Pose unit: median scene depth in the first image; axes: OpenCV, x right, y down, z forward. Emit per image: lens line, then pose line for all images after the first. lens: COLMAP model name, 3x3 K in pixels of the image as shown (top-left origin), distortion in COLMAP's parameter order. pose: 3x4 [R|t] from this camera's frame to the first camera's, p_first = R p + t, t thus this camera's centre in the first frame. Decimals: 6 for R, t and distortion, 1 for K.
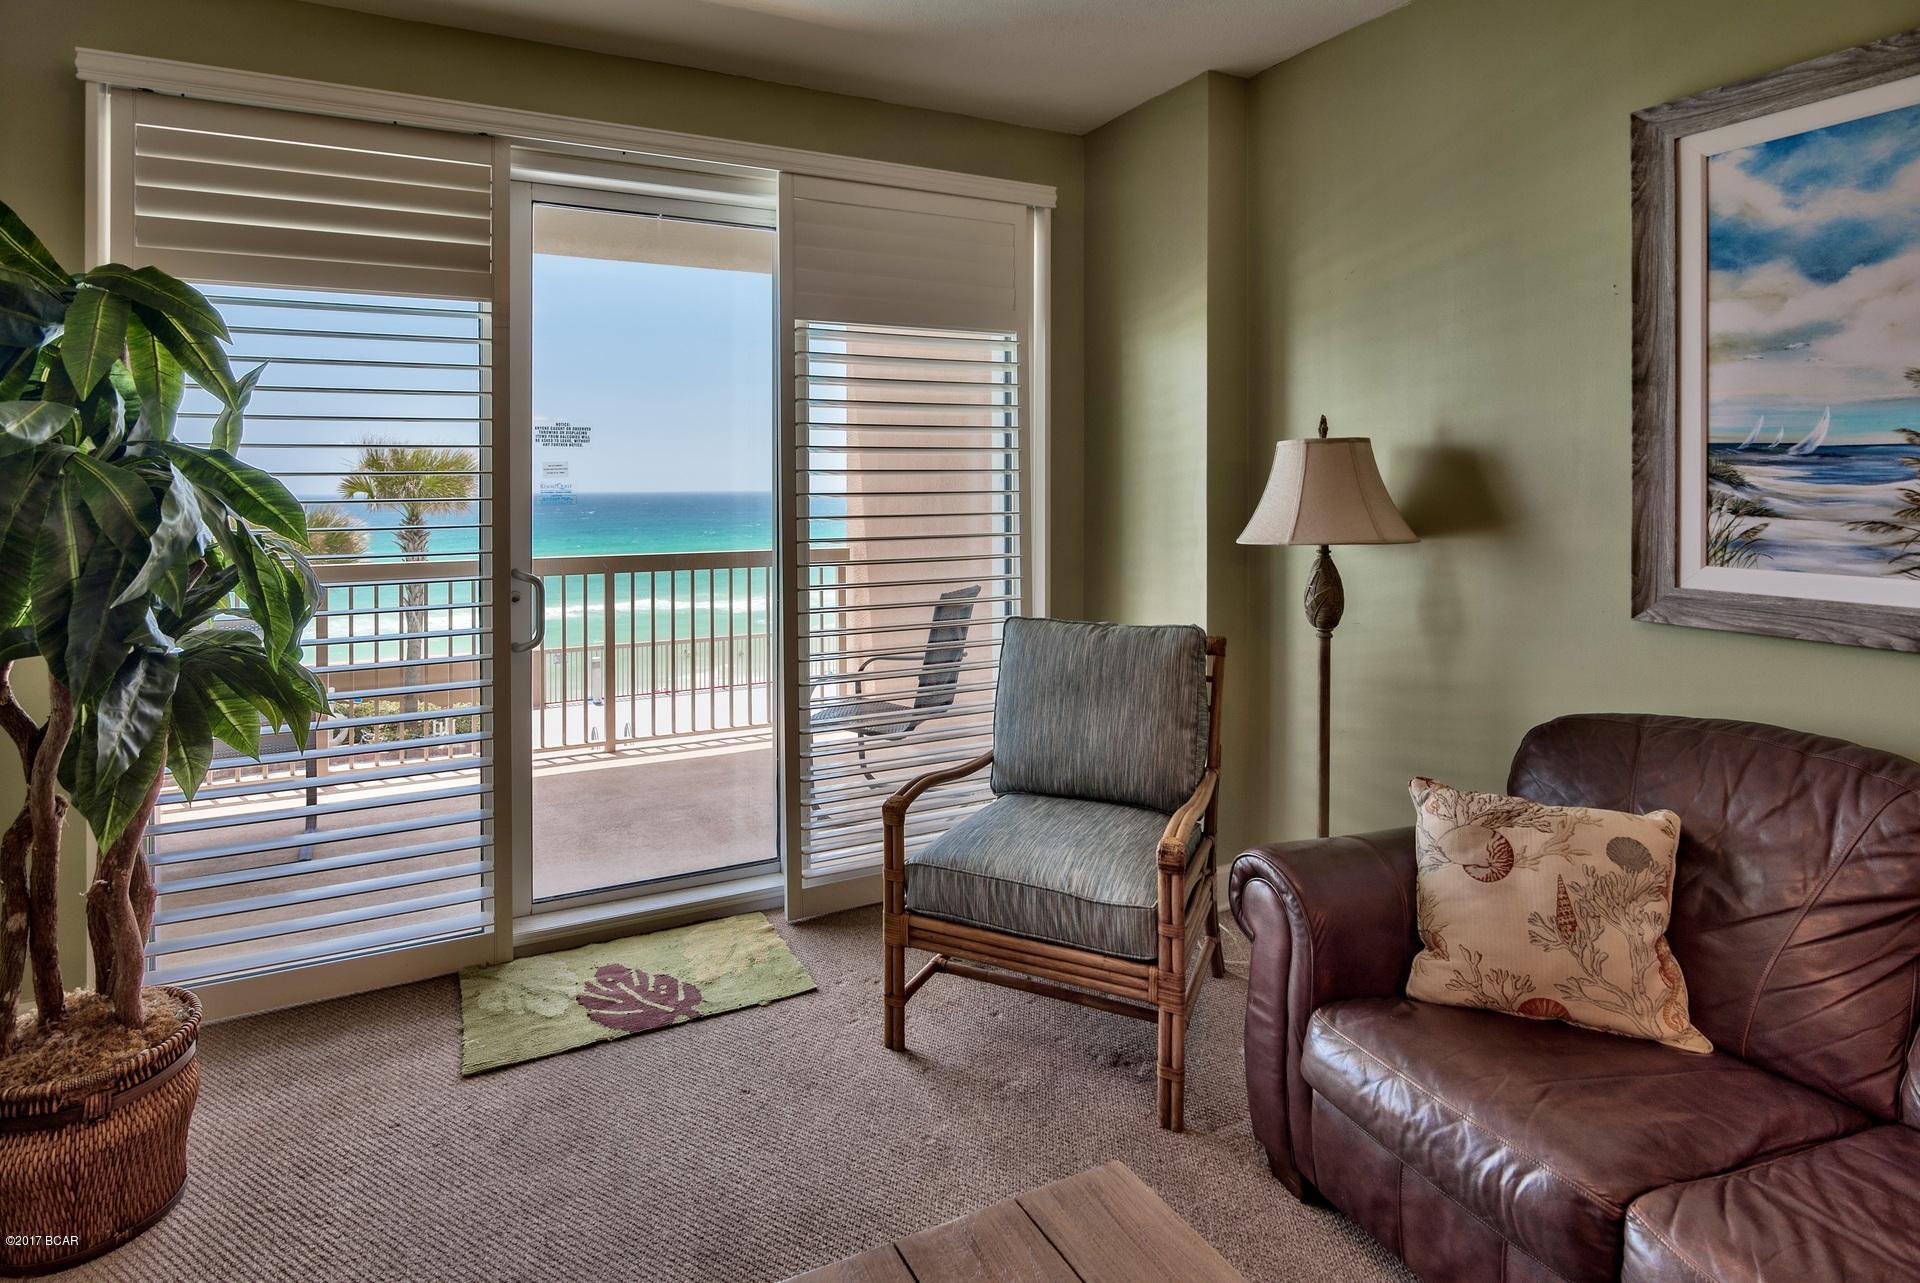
lens RADIAL K [[1093.3, 0, 905.3], [0, 1093.3, 484.7], [0, 0, 1]] dist [-0.002329, -0.000724]
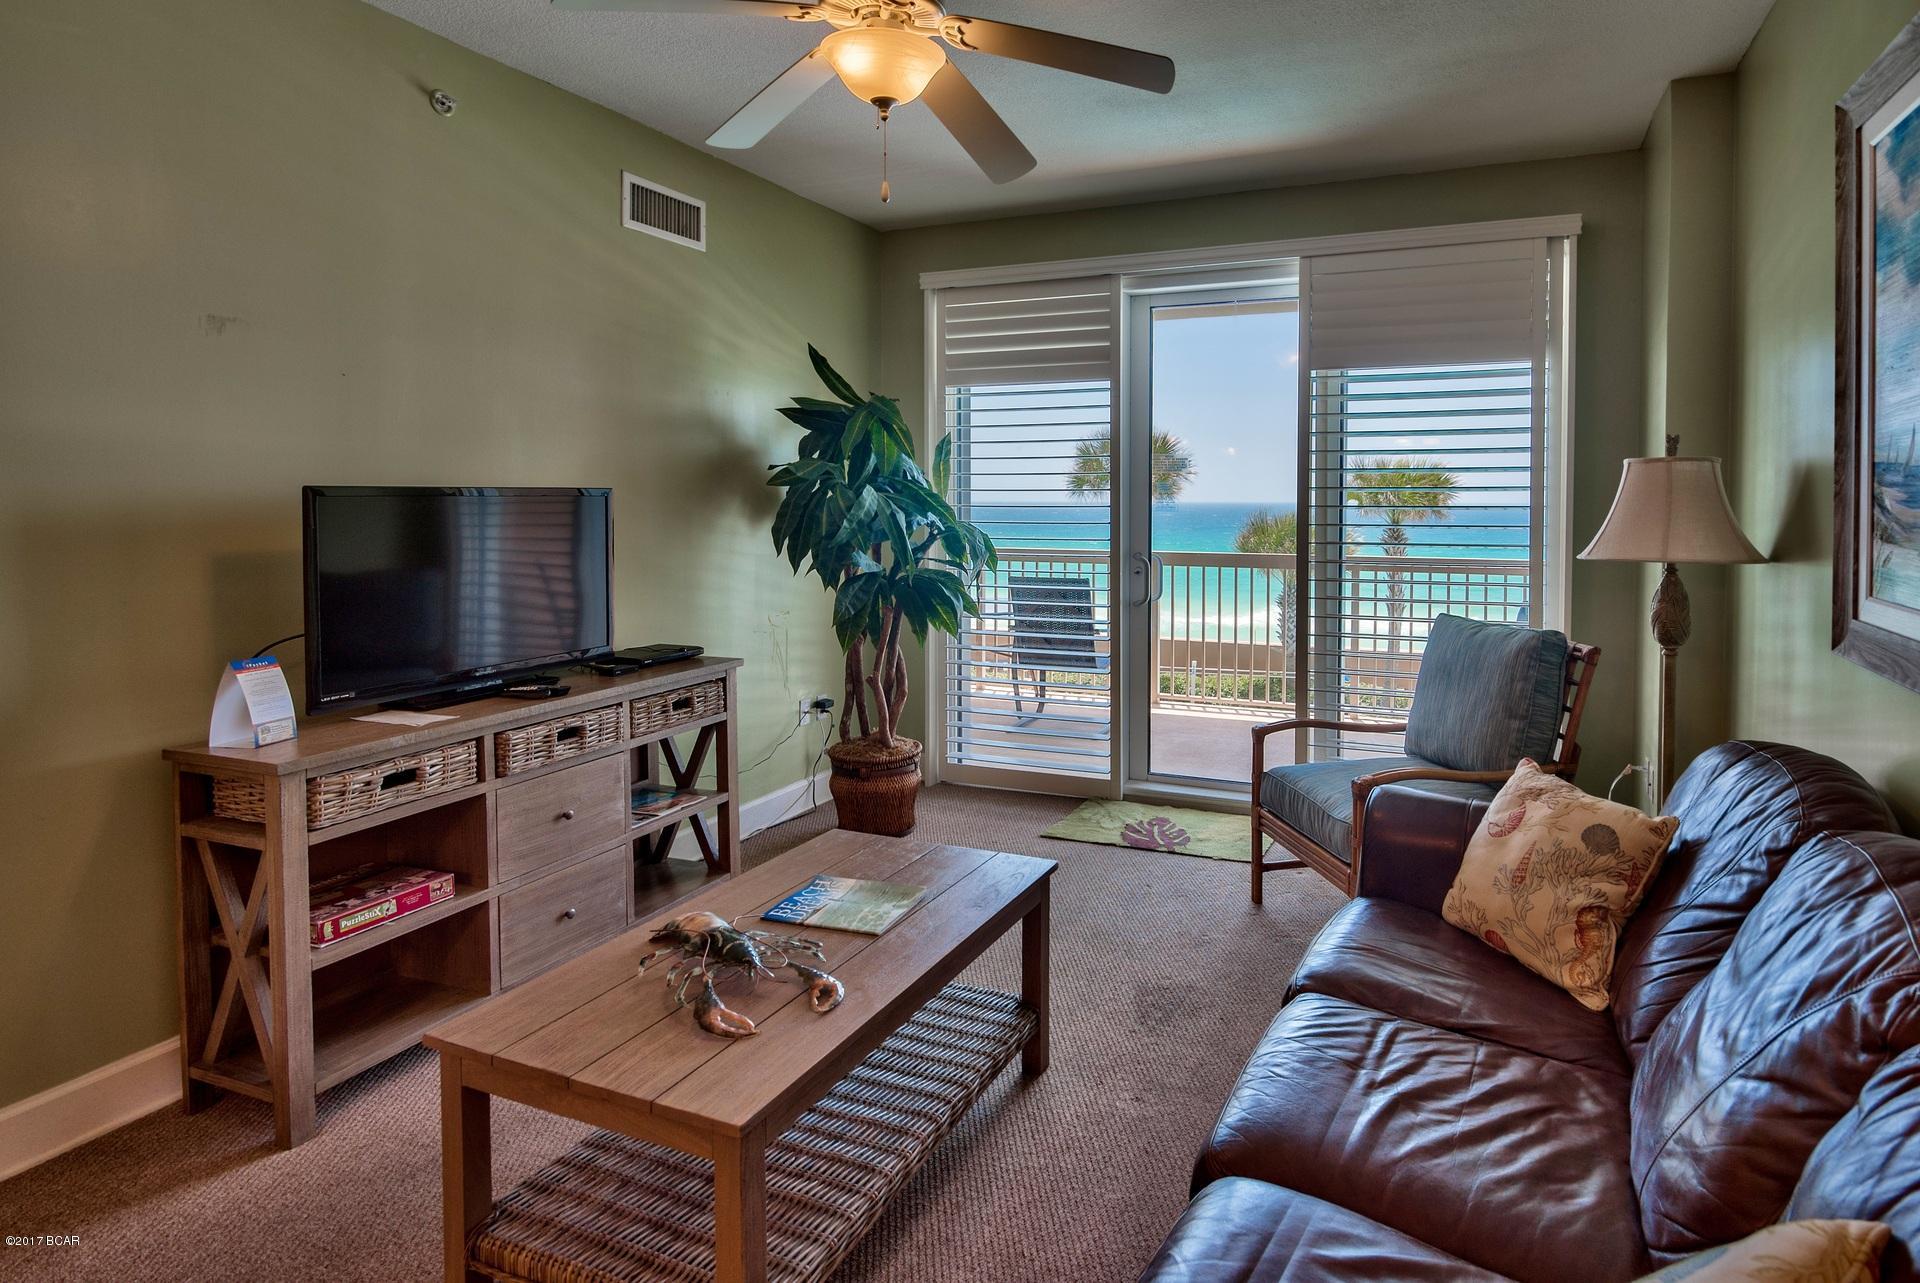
lens RADIAL K [[1093.3, 0, 905.3], [0, 1093.3, 484.7], [0, 0, 1]] dist [-0.002329, -0.000724]
pose [[0.571173, 0.000679, -0.820829, 0.804145], [-0.000534, 1.000000, 0.000456, -0.017482], [0.820830, 0.000178, 0.571173, -0.154322]]
